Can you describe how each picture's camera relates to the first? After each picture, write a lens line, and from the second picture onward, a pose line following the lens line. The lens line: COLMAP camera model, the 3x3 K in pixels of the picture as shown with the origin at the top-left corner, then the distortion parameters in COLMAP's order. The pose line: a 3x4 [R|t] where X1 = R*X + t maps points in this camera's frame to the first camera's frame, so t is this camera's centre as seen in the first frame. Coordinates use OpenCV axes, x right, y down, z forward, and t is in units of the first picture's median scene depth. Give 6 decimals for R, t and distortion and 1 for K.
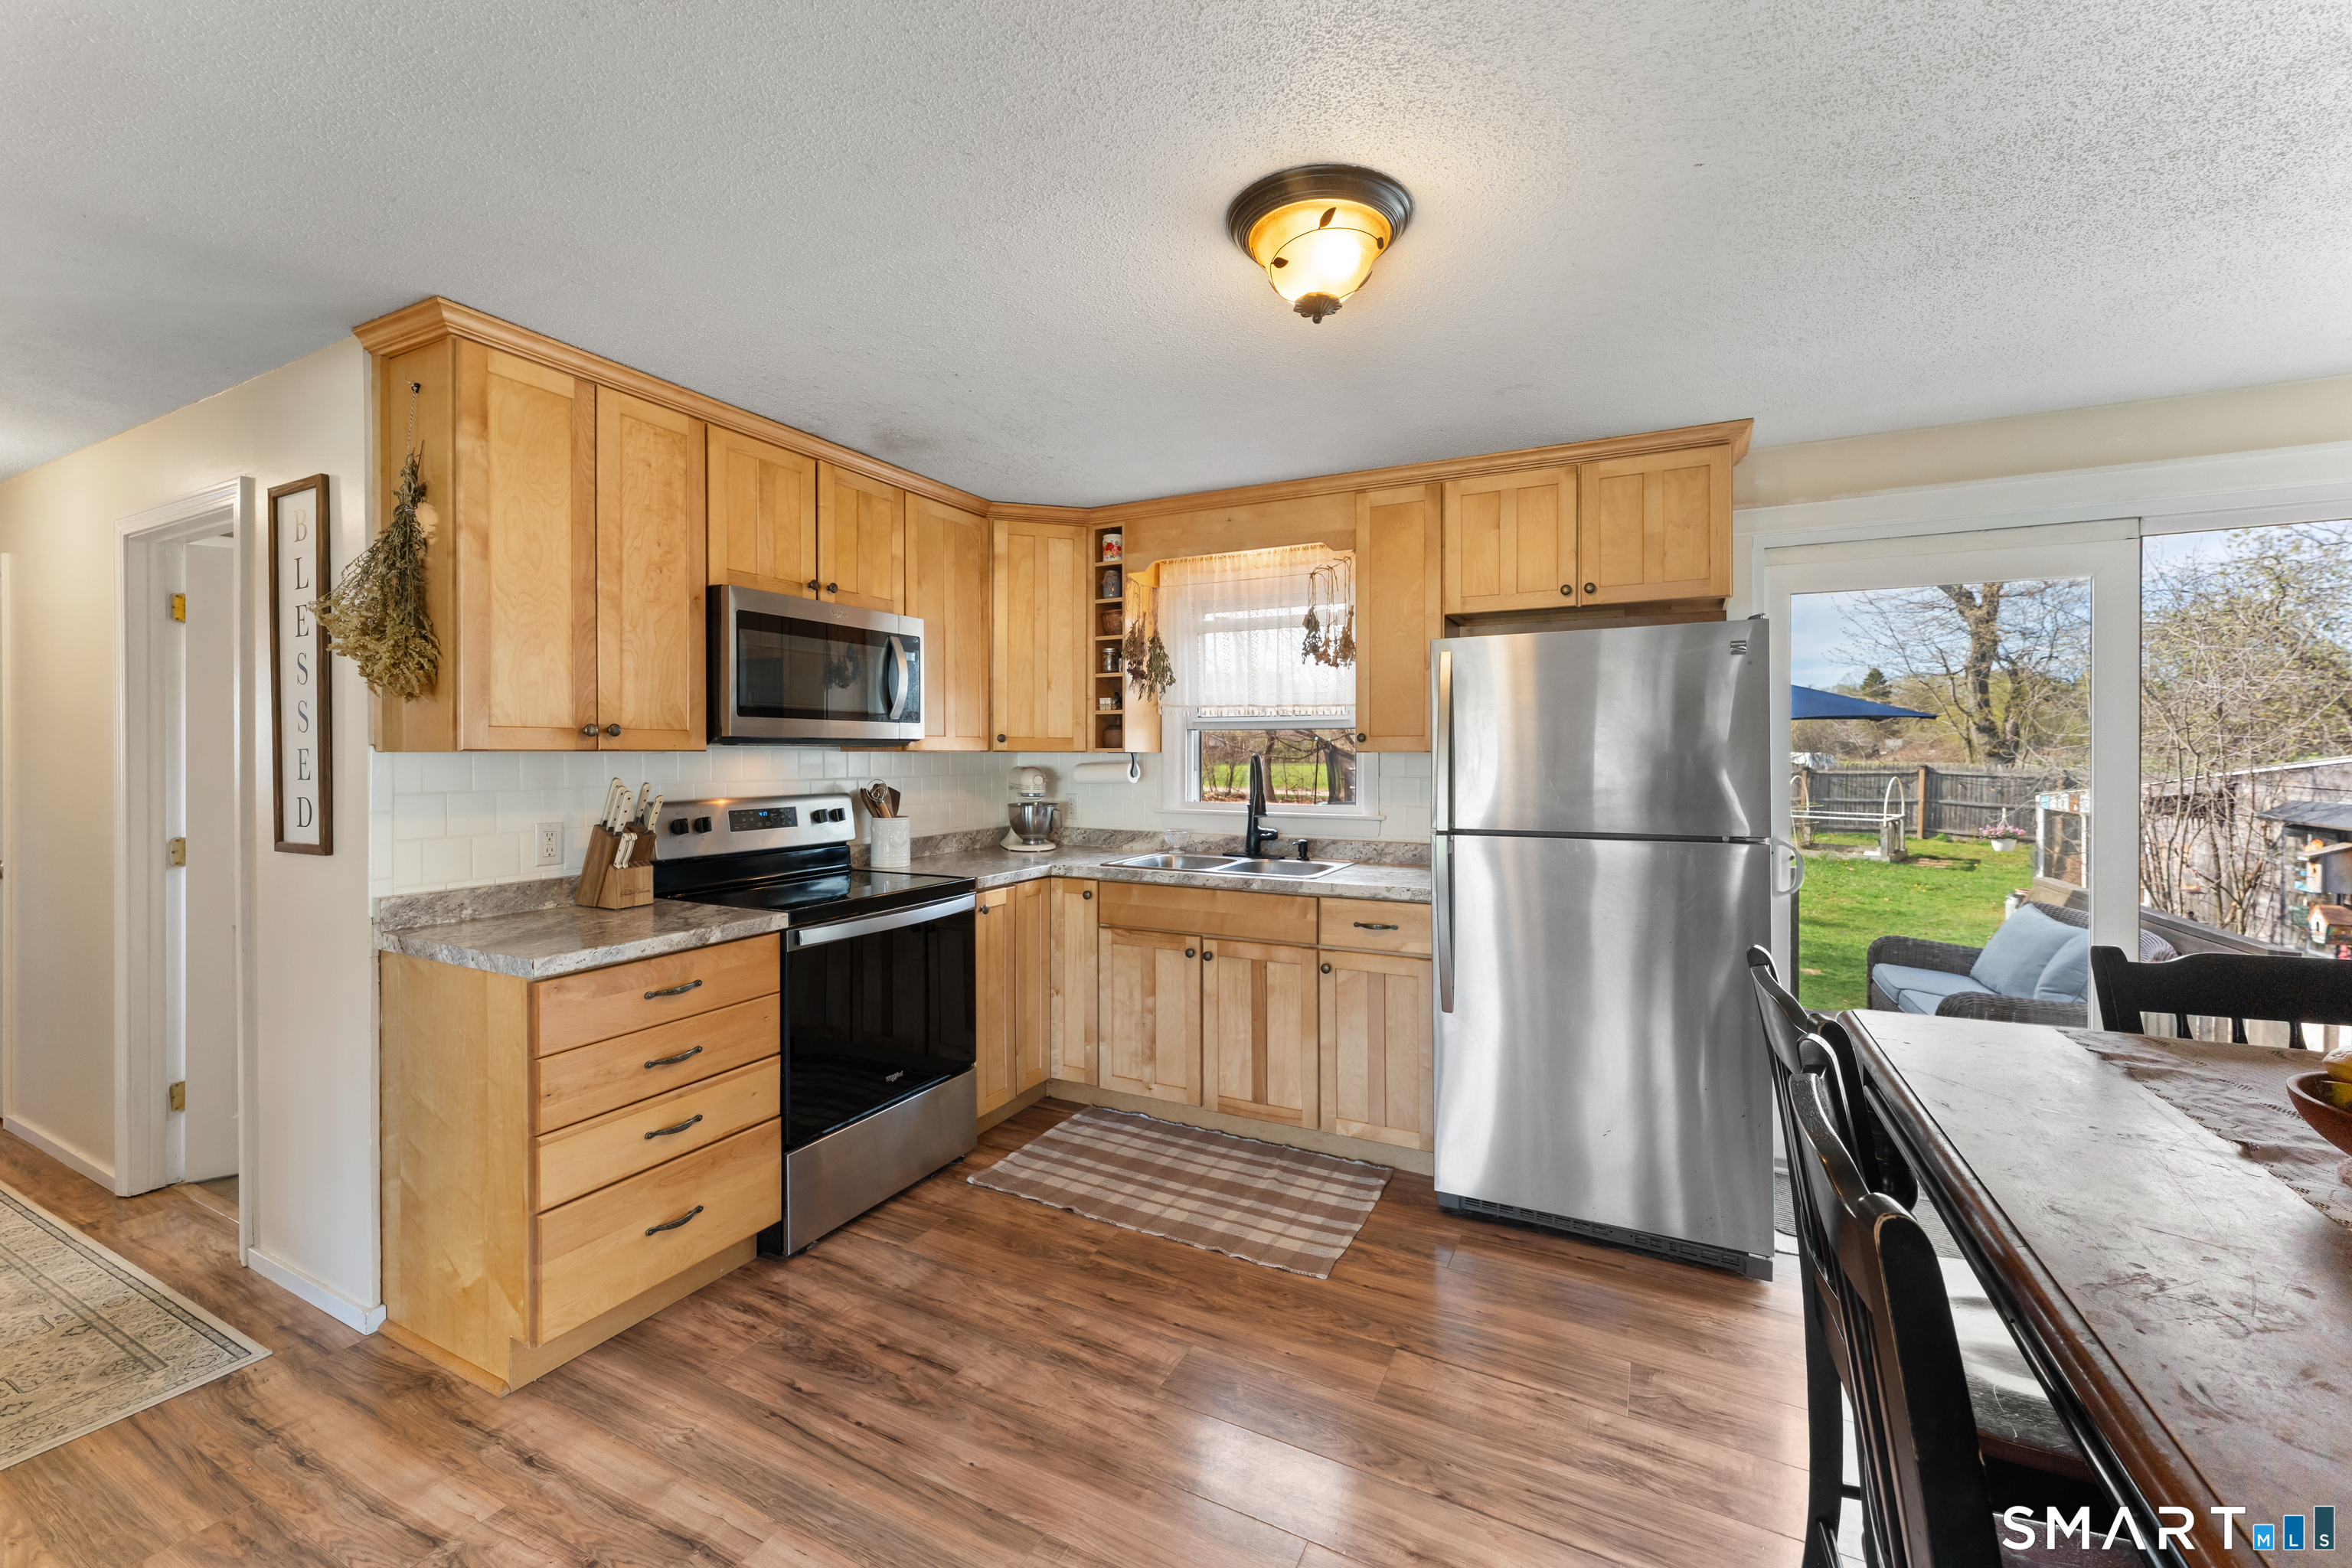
lens RADIAL K [[950.1, 0, 1171.9], [0, 950.1, 755.6], [0, 0, 1]] dist [0.000282, -0.000290]
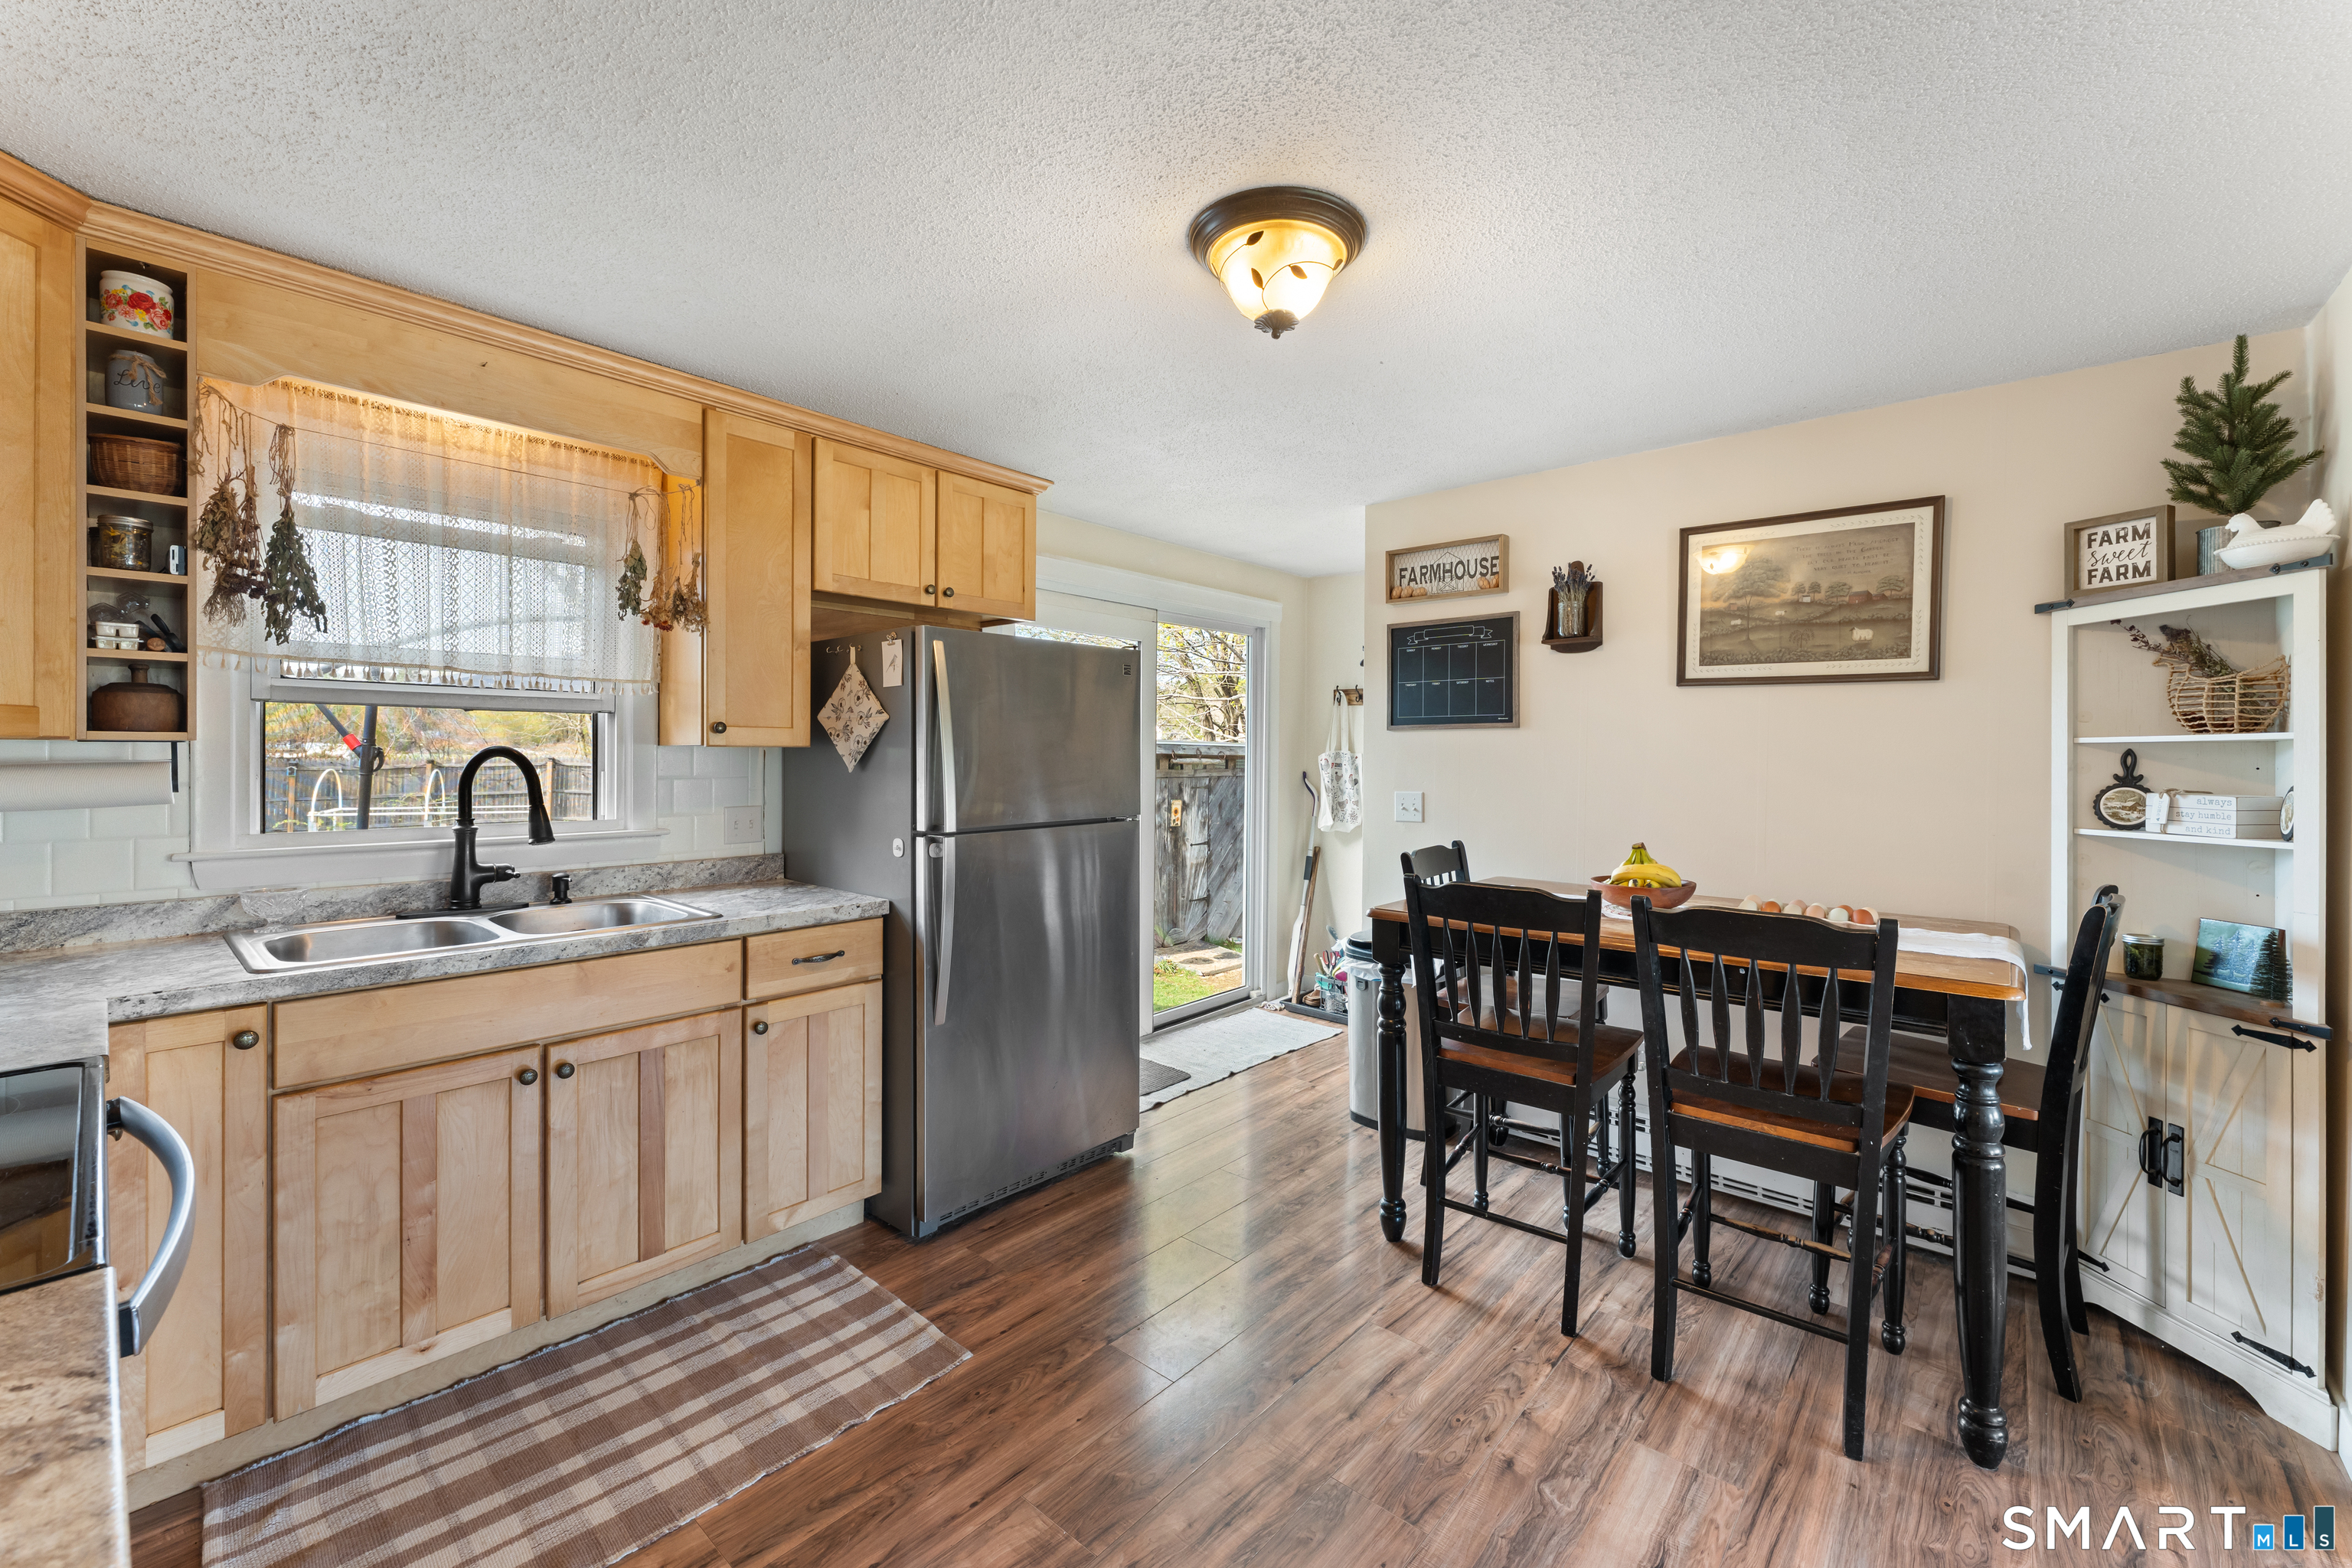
lens RADIAL K [[950.1, 0, 1177.1], [0, 950.1, 757.0], [0, 0, 1]] dist [0.000282, -0.000290]
pose [[0.234565, -0.003669, 0.972093, -0.405511], [-0.006167, 0.999967, 0.005262, -0.001180], [-0.972081, -0.007229, 0.234535, 0.393466]]
